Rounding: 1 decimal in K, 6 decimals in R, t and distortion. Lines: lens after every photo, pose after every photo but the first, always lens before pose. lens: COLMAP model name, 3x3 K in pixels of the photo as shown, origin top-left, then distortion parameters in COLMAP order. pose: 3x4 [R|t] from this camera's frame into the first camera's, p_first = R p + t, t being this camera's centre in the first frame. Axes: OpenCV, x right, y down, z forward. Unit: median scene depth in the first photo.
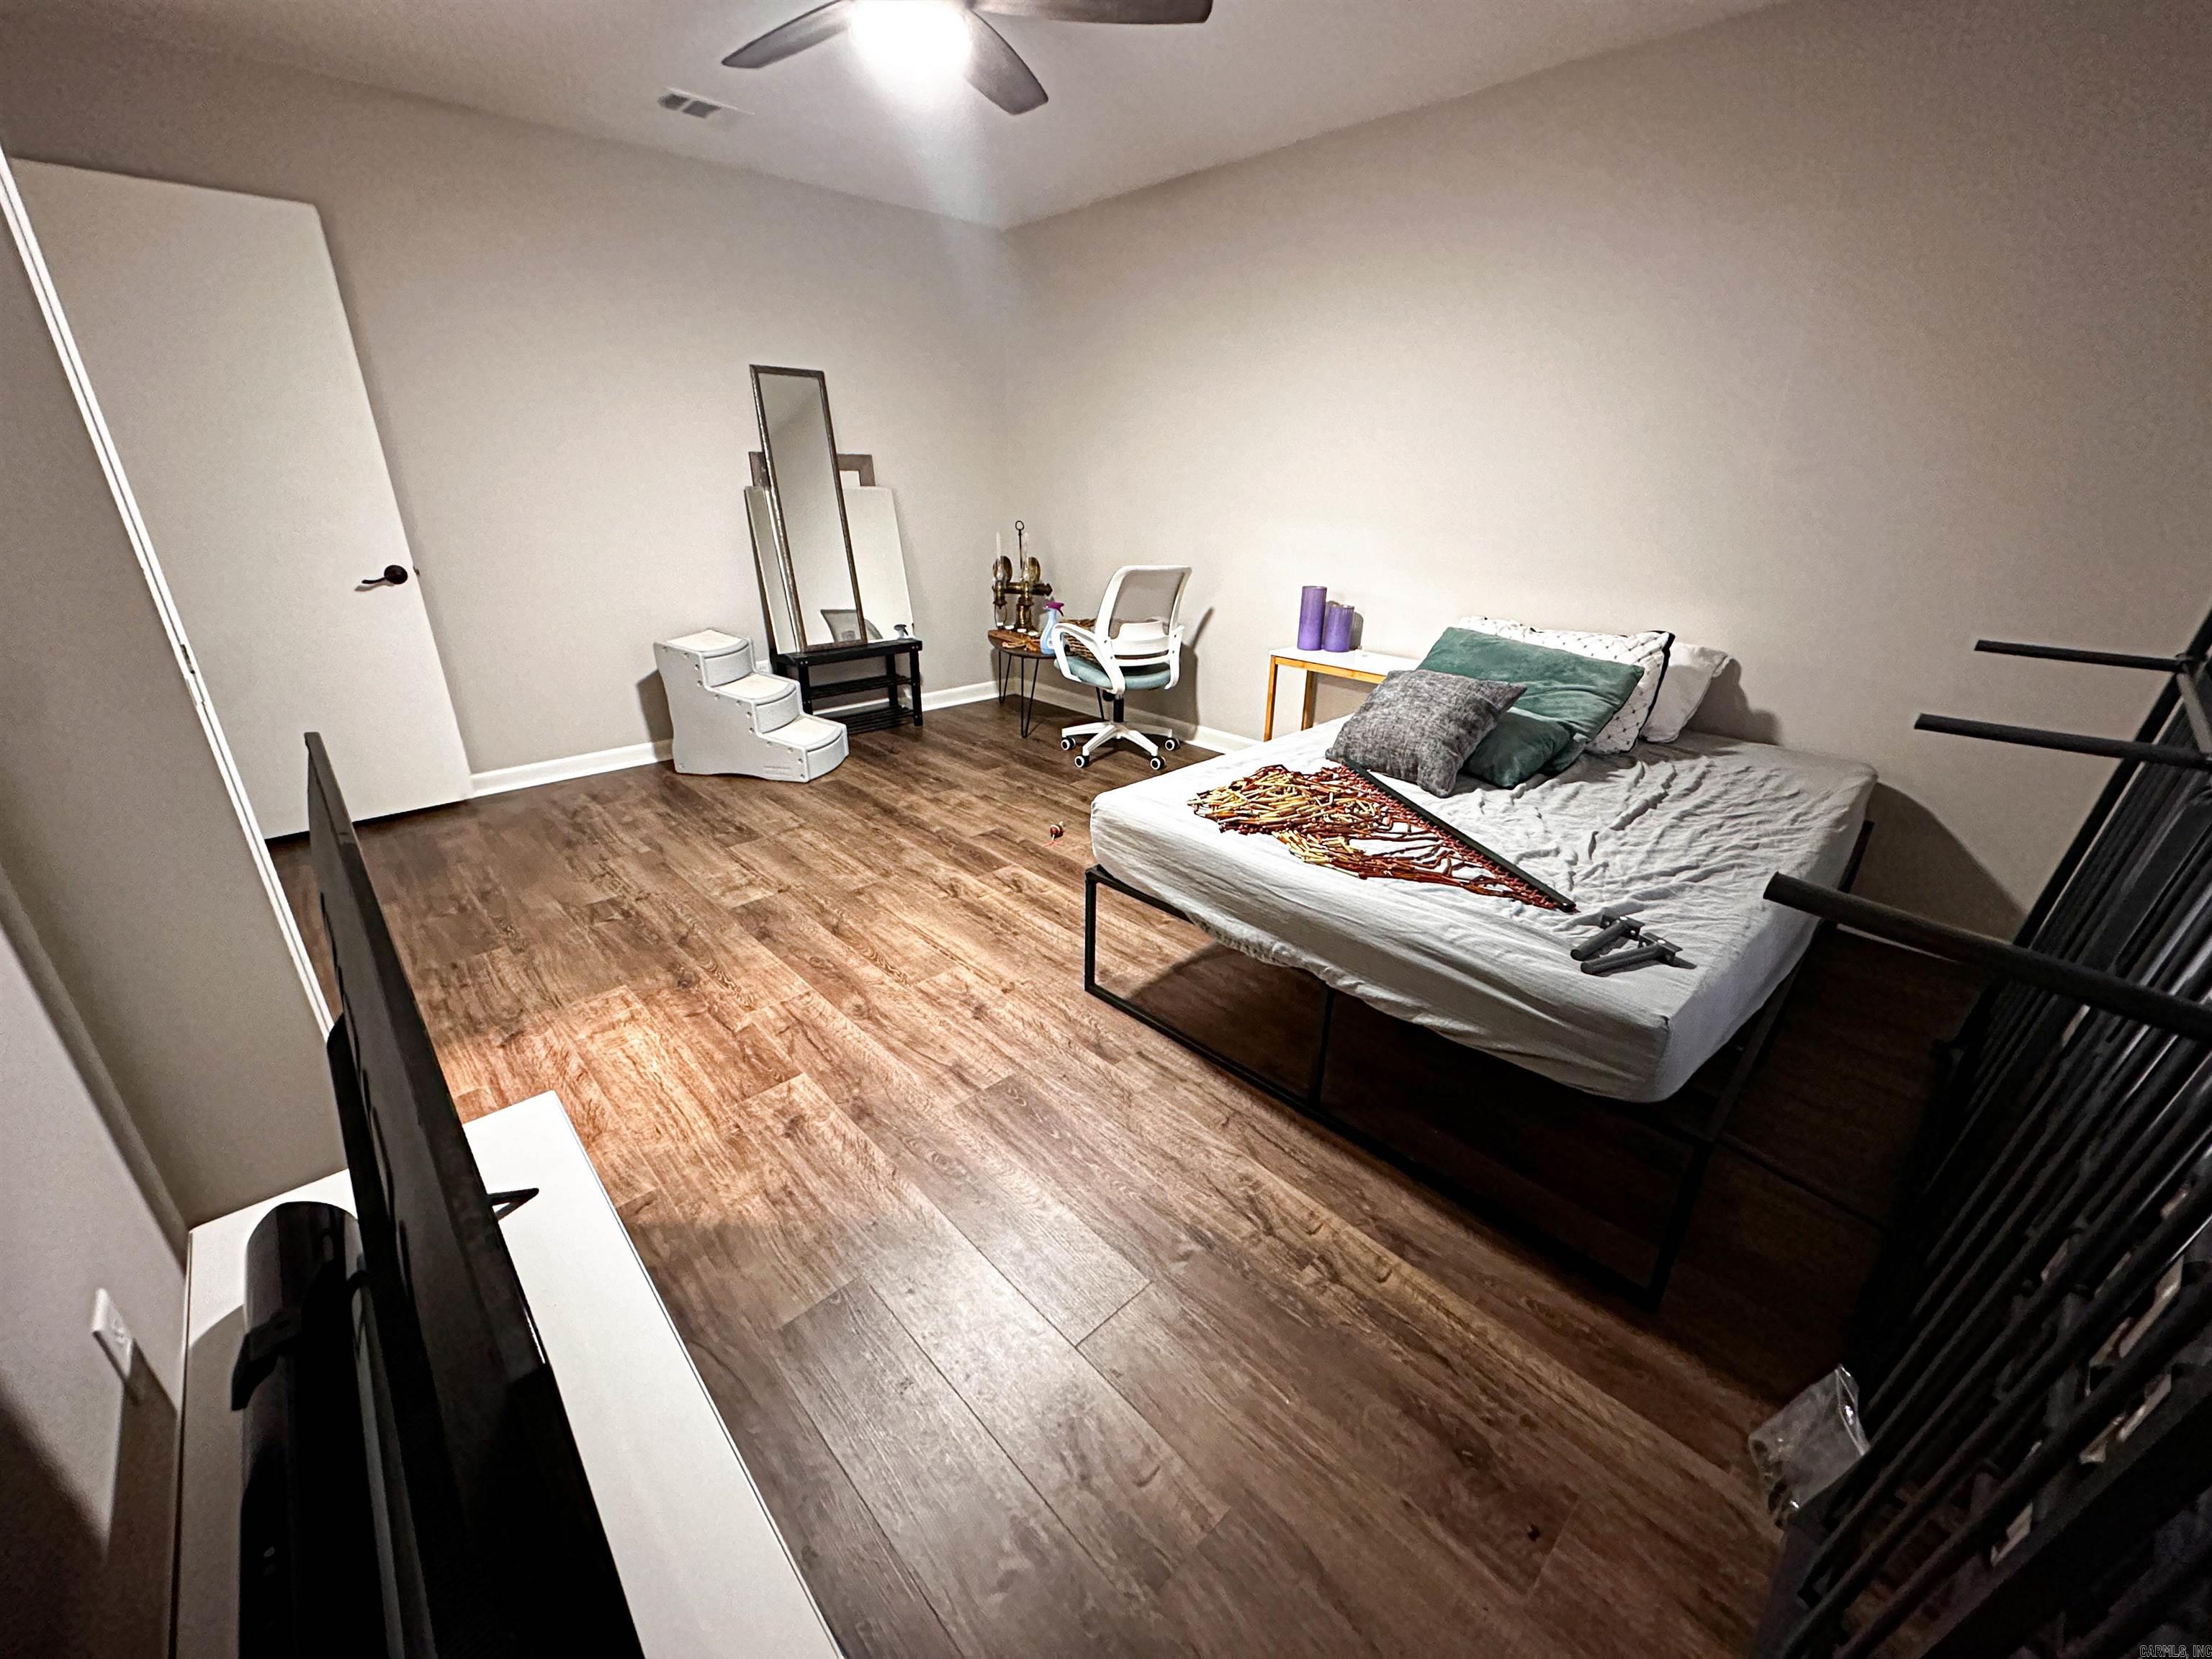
lens RADIAL K [[881.4, 0, 1103.4], [0, 881.4, 825.4], [0, 0, 1]] dist [-0.001751, 0.000128]
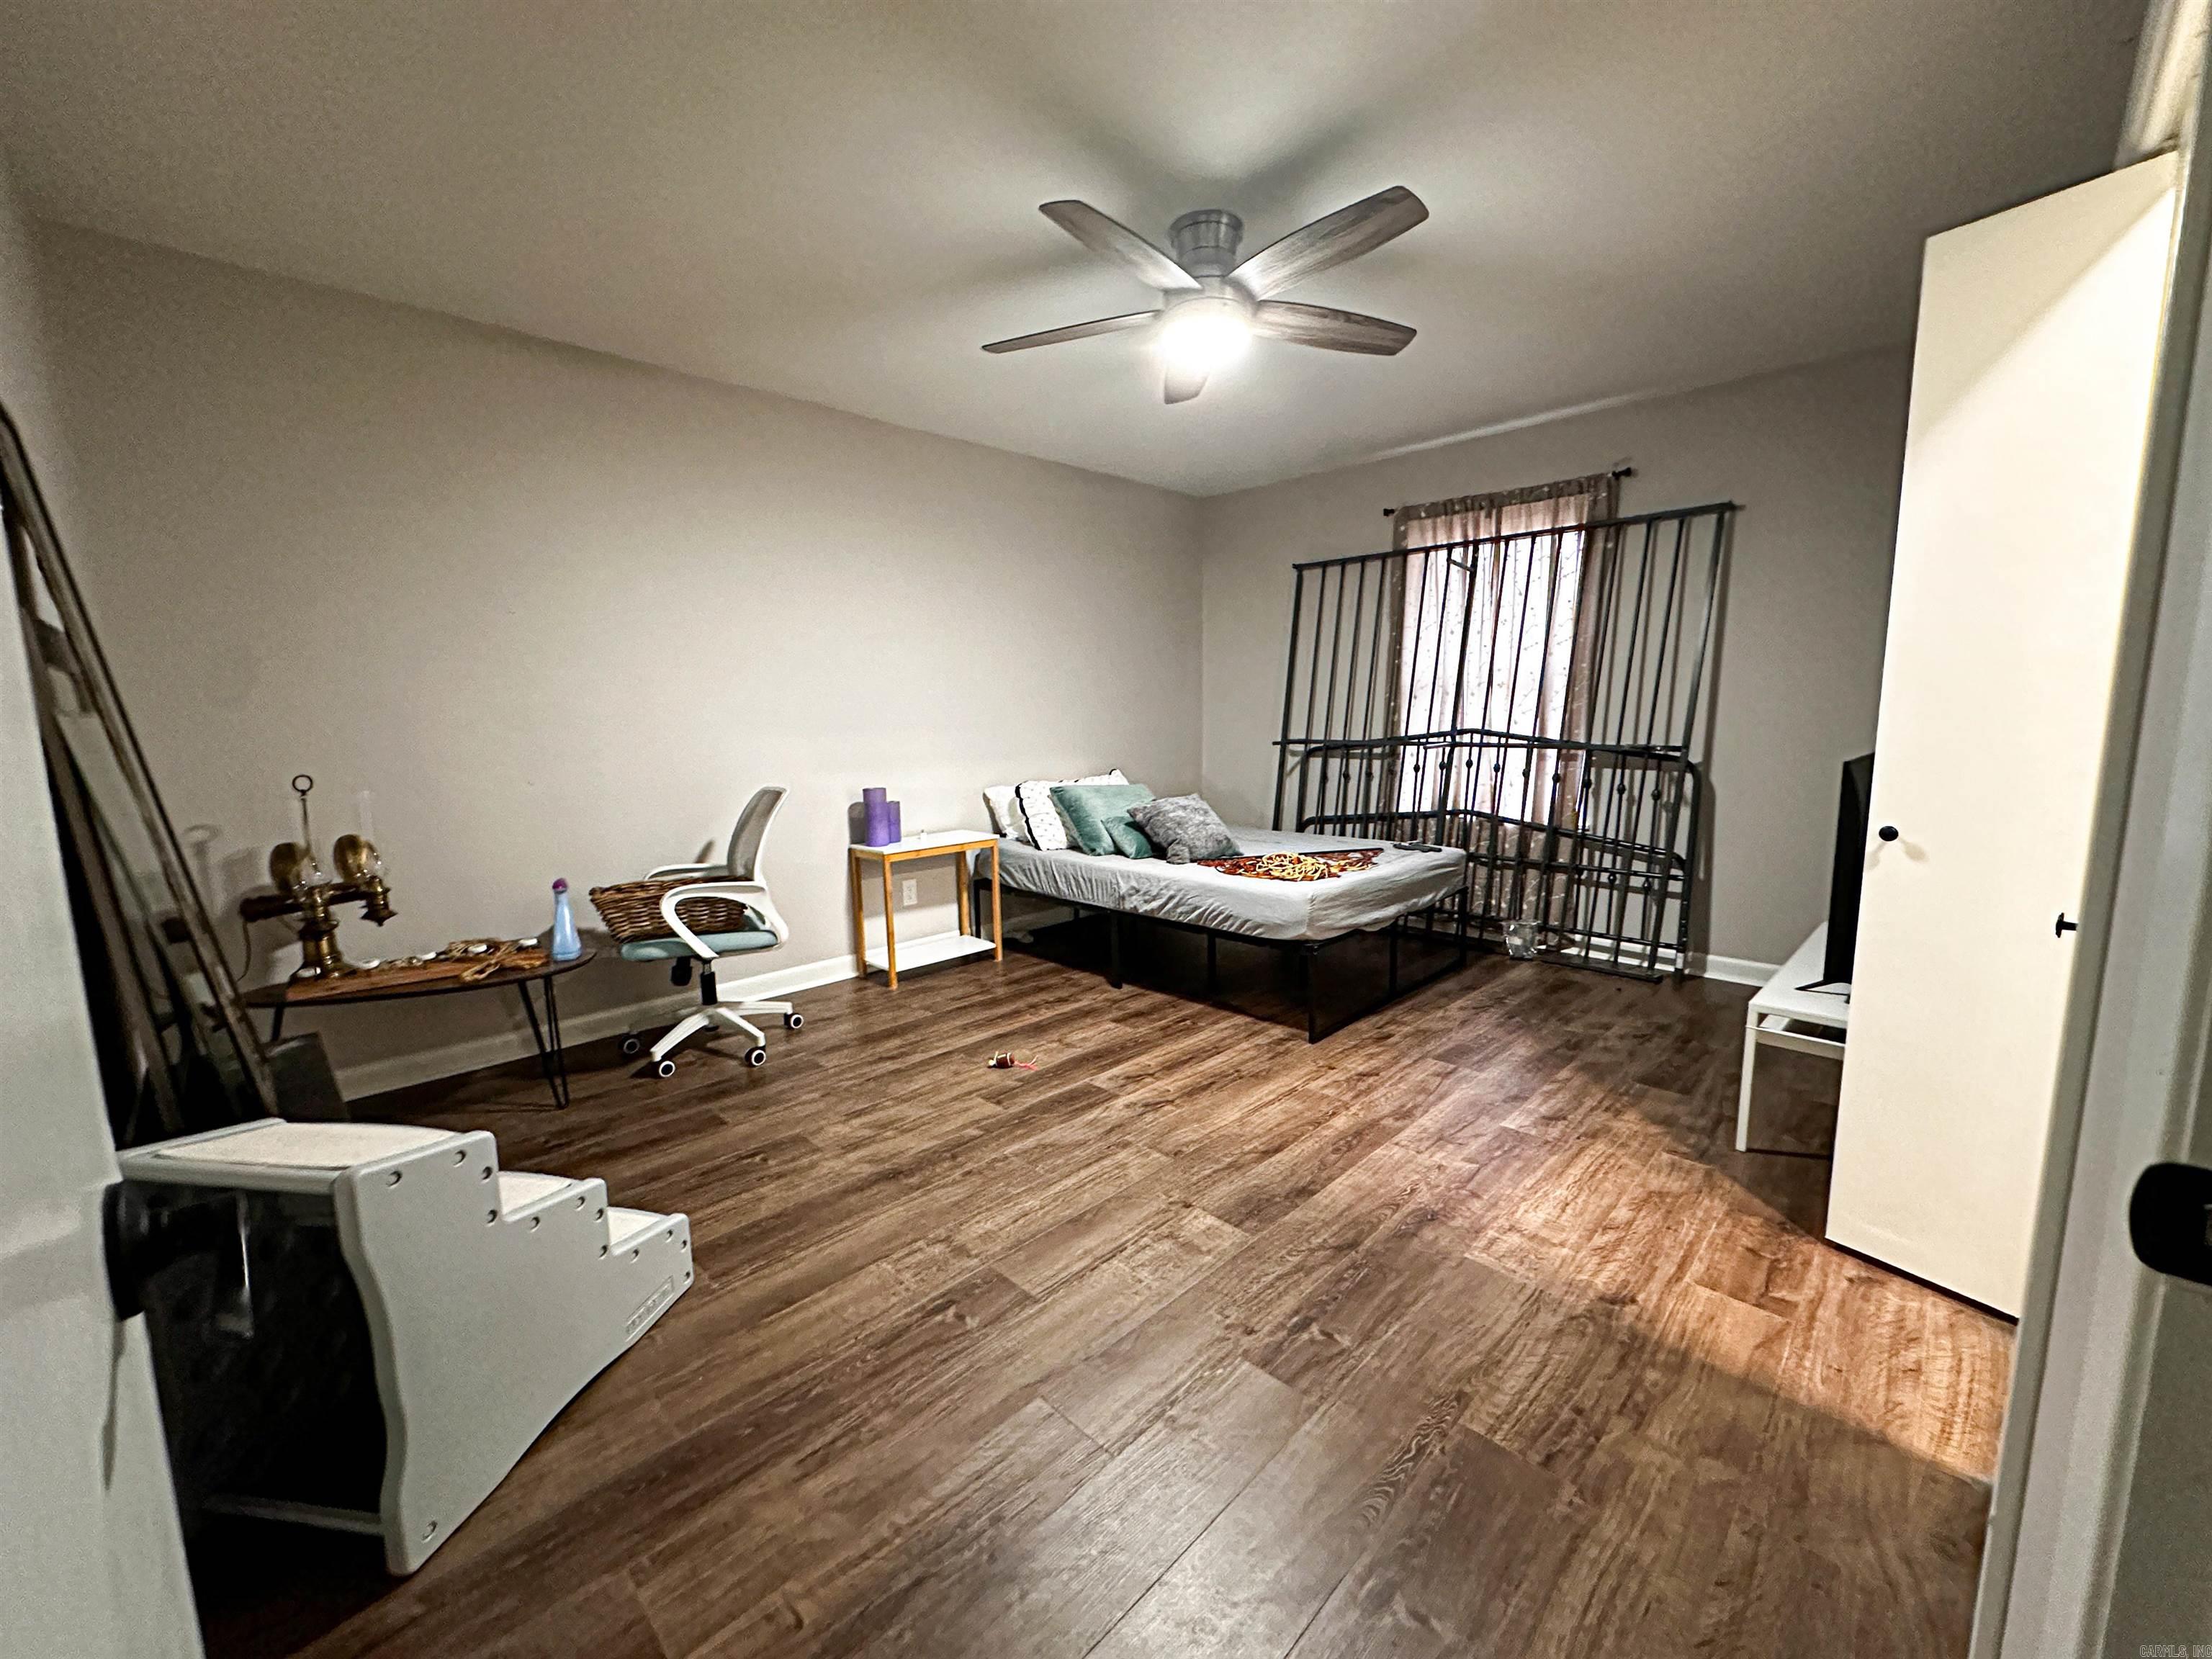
lens RADIAL K [[881.4, 0, 1103.4], [0, 881.4, 825.4], [0, 0, 1]] dist [-0.001751, 0.000128]
pose [[-0.024532, -0.141515, 0.989632, -1.150046], [0.387820, 0.911057, 0.139892, -0.376995], [-0.921408, 0.387231, 0.032532, 1.013275]]
